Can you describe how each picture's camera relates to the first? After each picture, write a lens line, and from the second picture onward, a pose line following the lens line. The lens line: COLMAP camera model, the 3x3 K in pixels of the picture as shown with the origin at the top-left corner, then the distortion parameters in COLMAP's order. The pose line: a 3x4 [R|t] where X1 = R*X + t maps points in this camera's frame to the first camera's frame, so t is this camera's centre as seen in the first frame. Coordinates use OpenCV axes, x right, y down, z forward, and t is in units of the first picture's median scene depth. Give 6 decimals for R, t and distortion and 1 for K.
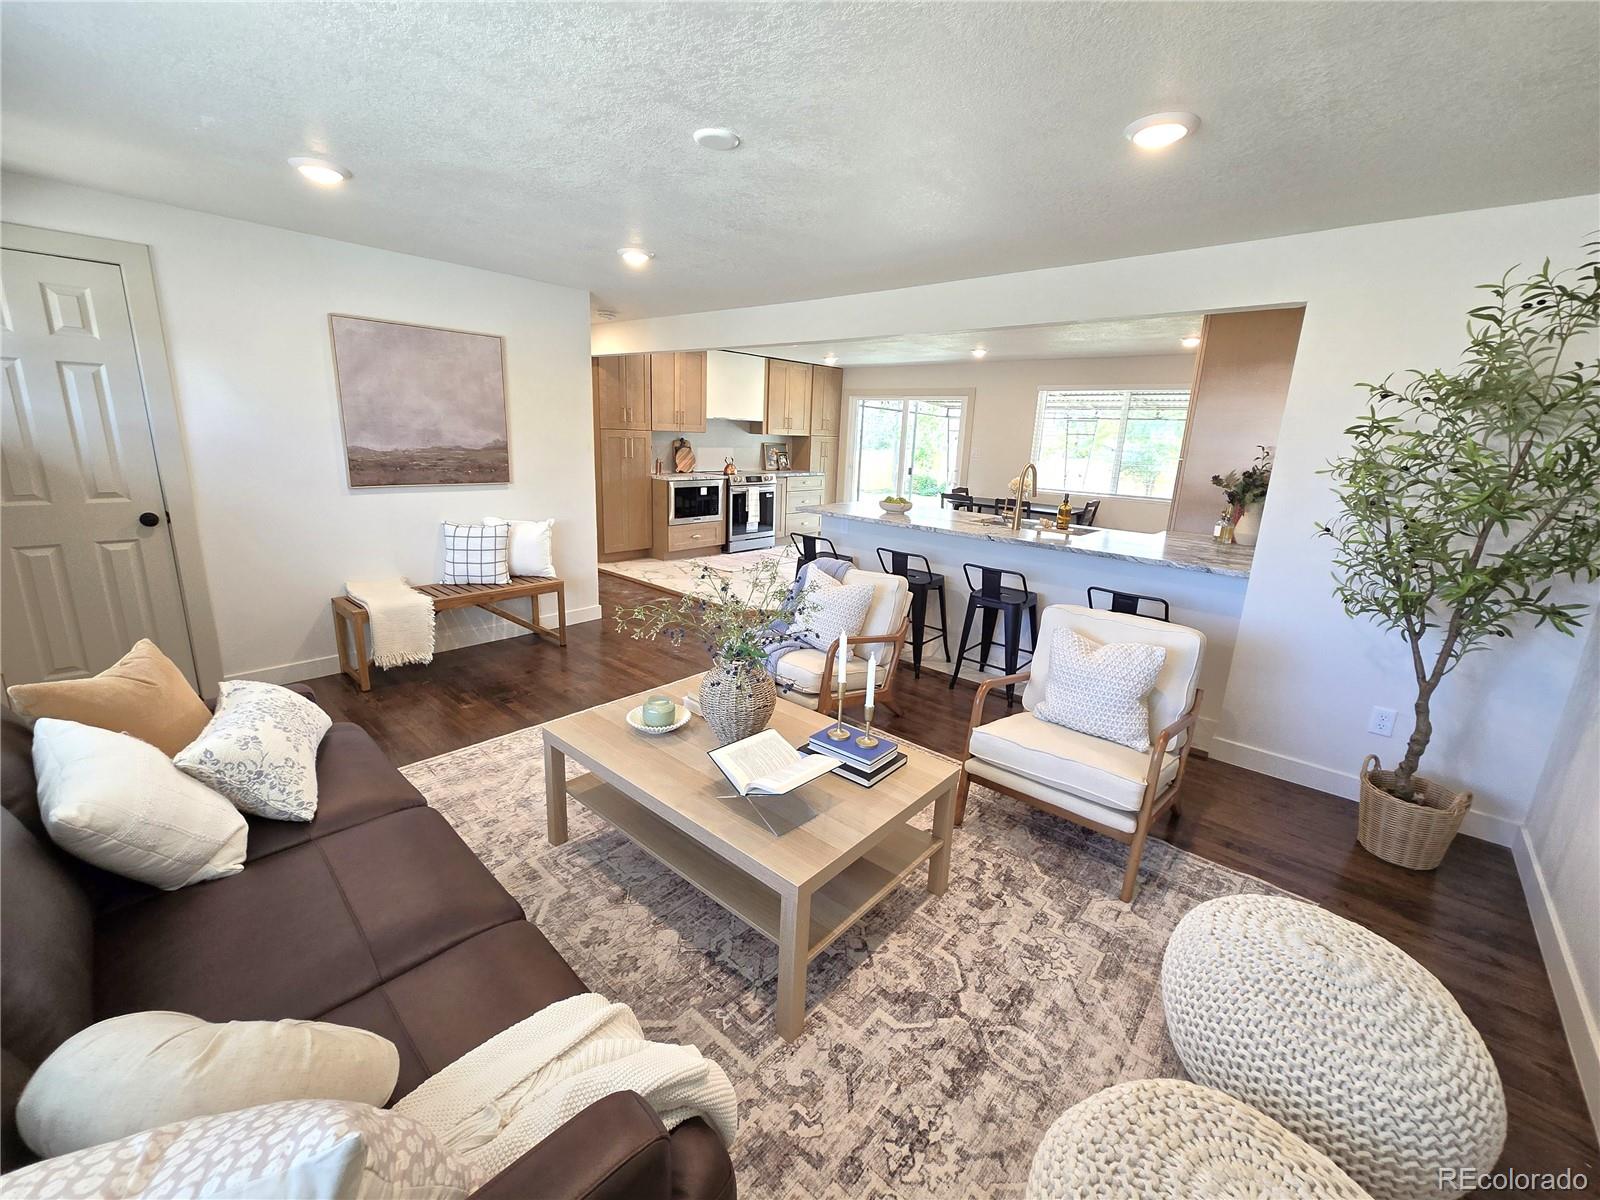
lens RADIAL K [[656.6, 0, 801.4], [0, 656.6, 590.0], [0, 0, 1]] dist [-0.000551, 0.000183]
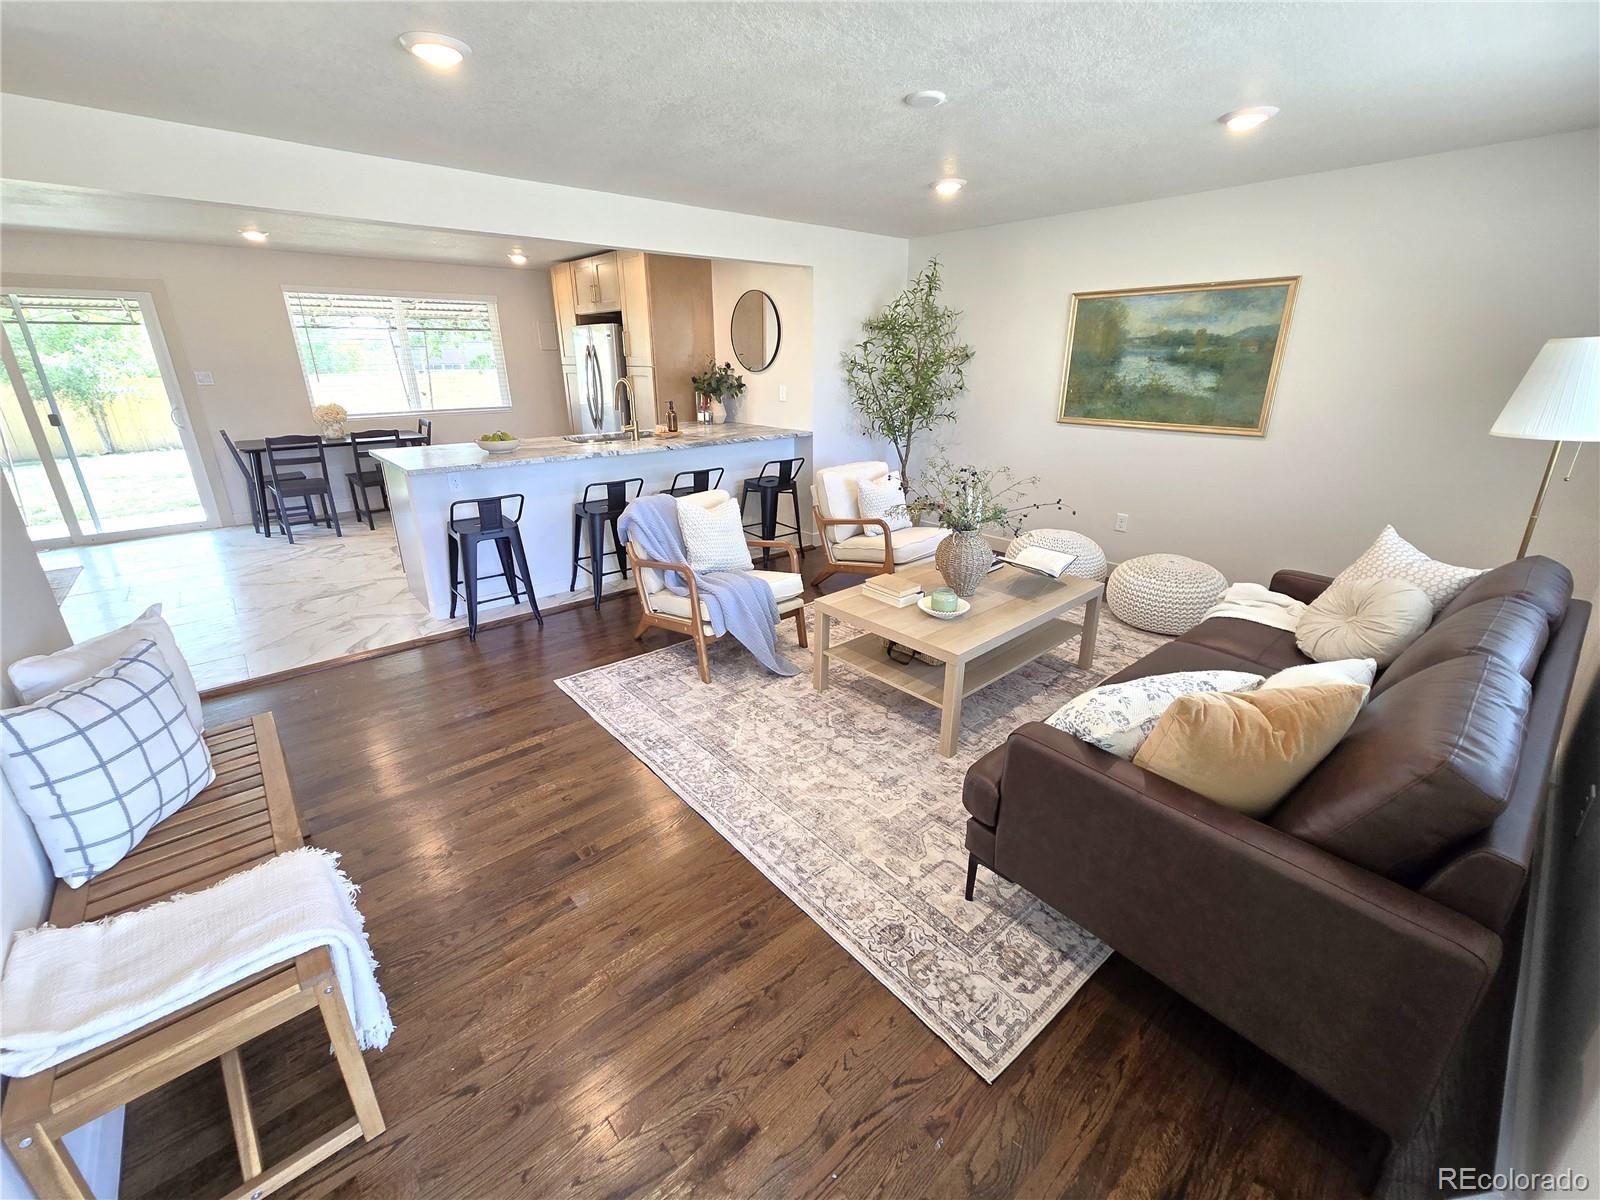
lens RADIAL K [[656.6, 0, 801.4], [0, 656.6, 590.0], [0, 0, 1]] dist [-0.000551, 0.000183]
pose [[0.123578, -0.371991, 0.919973, -0.399848], [0.239873, 0.910785, 0.336054, -0.089703], [-0.962907, 0.179148, 0.201783, 0.295300]]
